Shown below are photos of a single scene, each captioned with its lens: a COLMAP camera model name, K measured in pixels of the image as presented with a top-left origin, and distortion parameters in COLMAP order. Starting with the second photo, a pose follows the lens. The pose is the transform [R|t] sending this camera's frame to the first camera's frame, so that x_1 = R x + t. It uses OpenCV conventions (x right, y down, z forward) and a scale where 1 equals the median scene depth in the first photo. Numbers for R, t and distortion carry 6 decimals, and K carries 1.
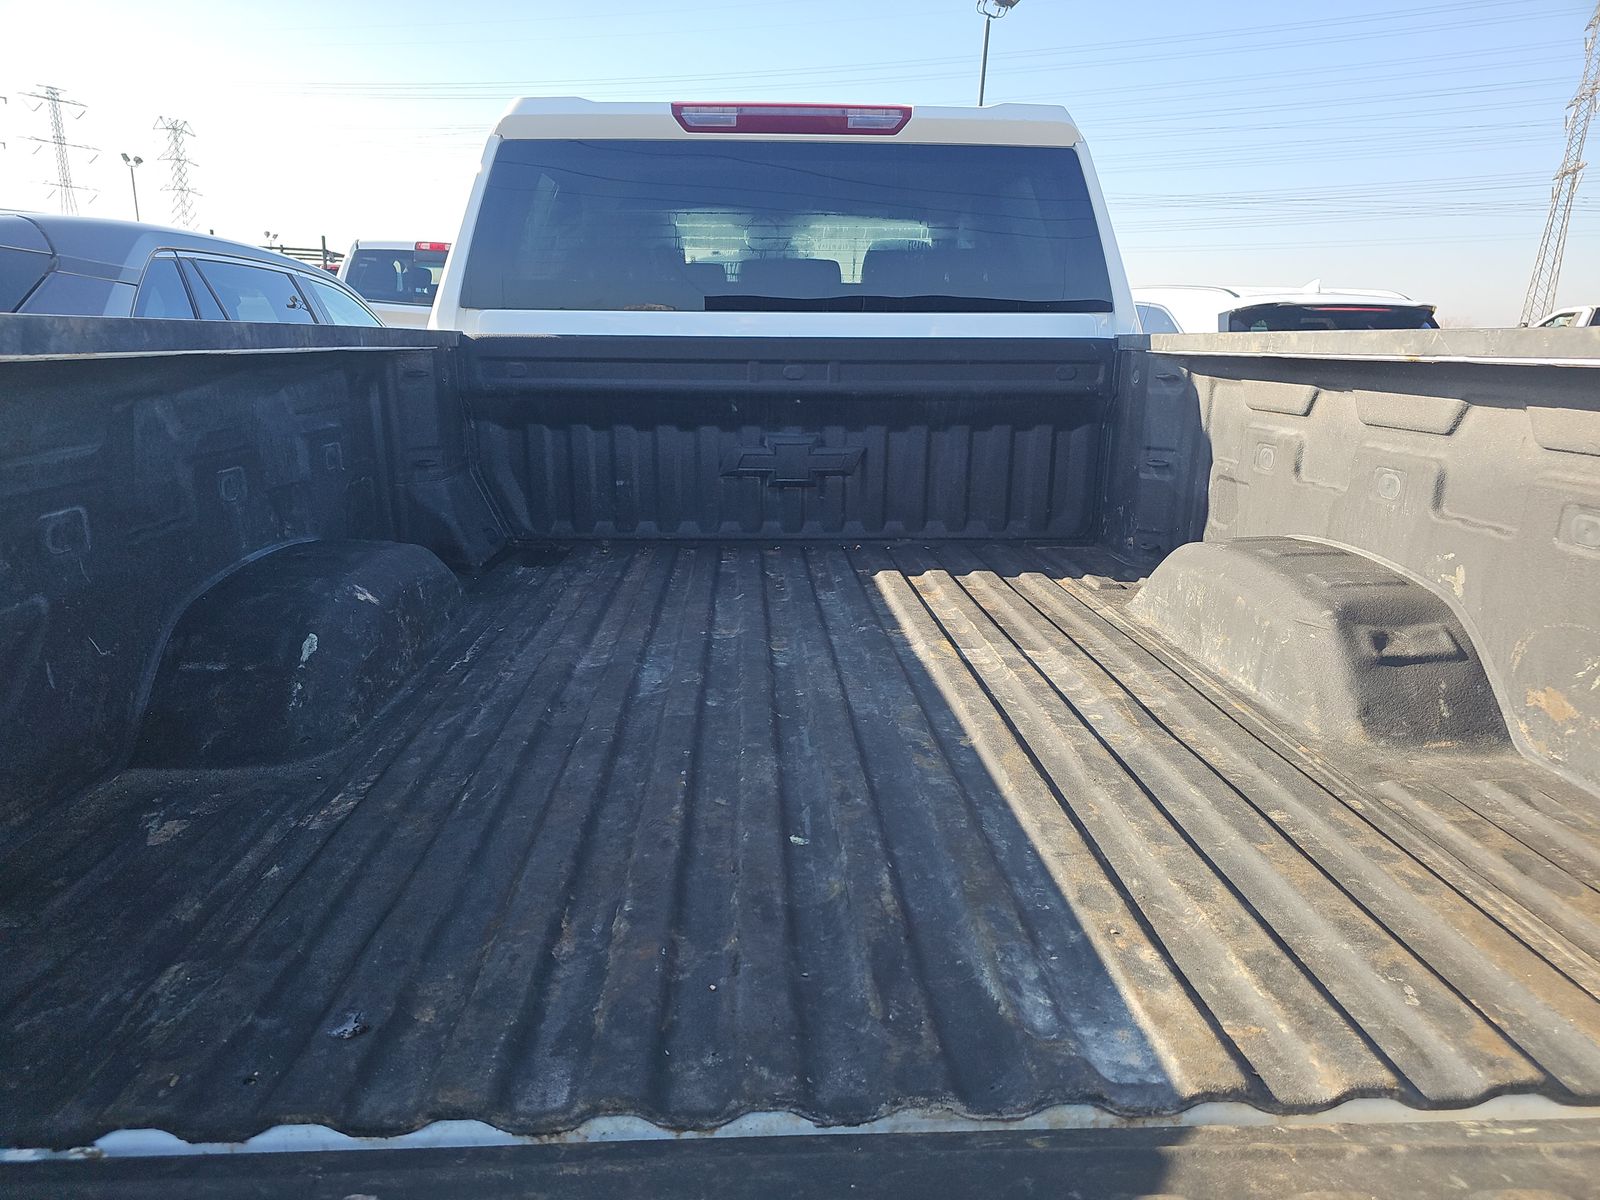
lens RADIAL K [[1041.0, 0, 799.4], [0, 1041.0, 623.7], [0, 0, 1]] dist [0.051442, -0.042051]
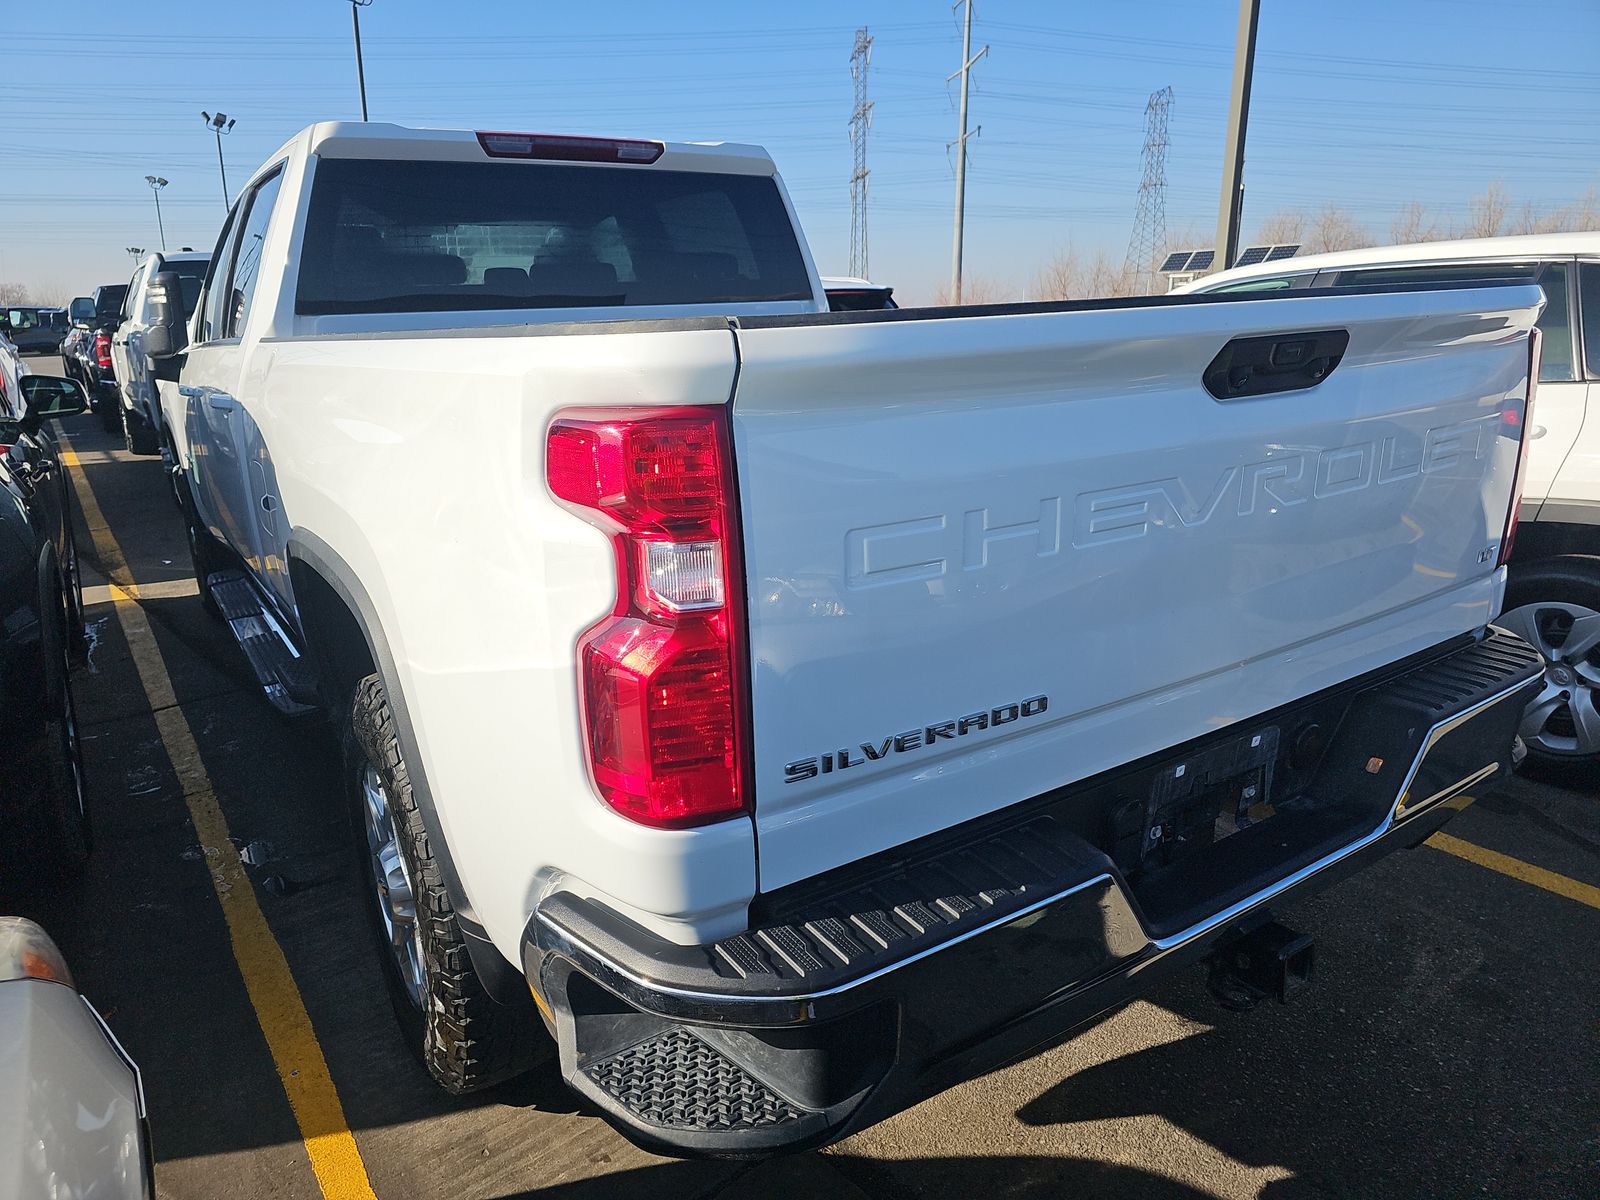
lens RADIAL K [[1061.4, 0, 802.5], [0, 1061.4, 572.2], [0, 0, 1]] dist [0.006473, -0.000562]
pose [[0.857750, -0.158987, 0.488864, -0.455008], [0.178094, 0.983985, 0.007528, 0.035729], [-0.482231, 0.080606, 0.872328, -0.151738]]
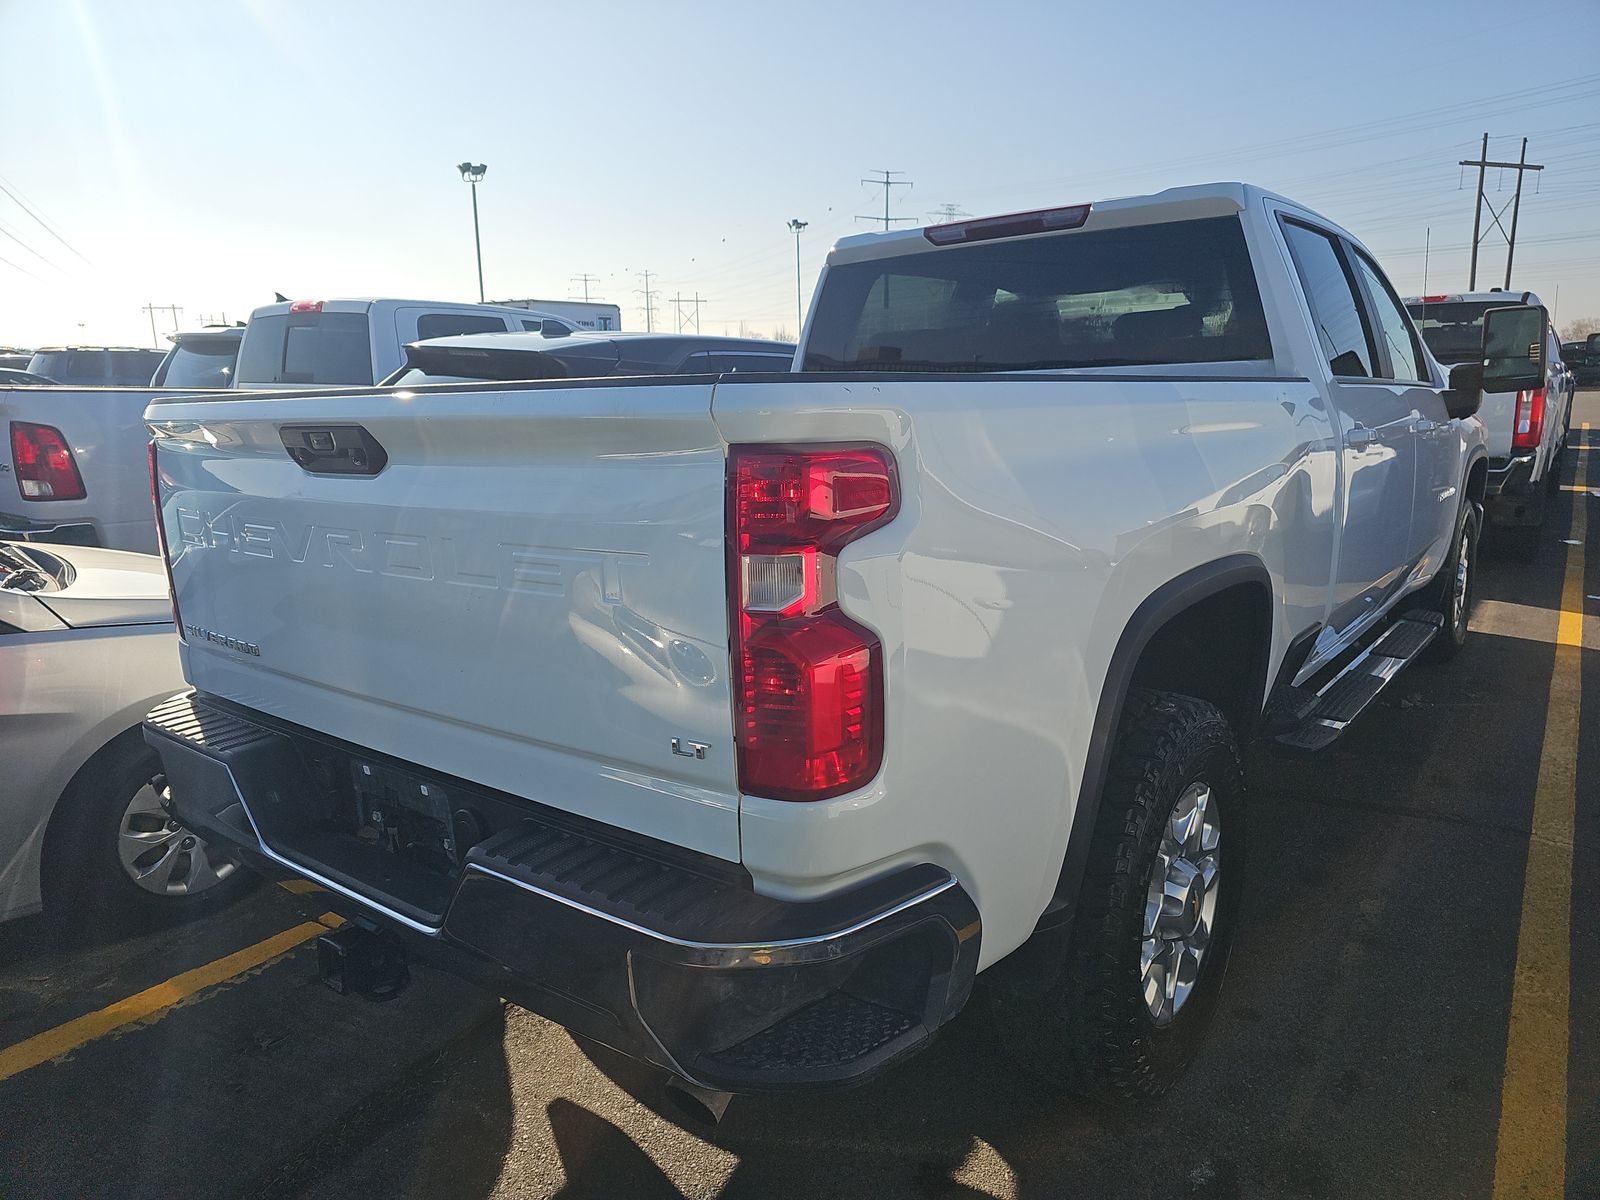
lens RADIAL K [[1071.5, 0, 803.0], [0, 1071.5, 569.3], [0, 0, 1]] dist [0.022931, -0.057171]
pose [[0.756087, 0.074364, -0.650232, 0.703314], [-0.141051, 0.988691, -0.050941, 0.044963], [0.639090, 0.130232, 0.758026, -0.116942]]
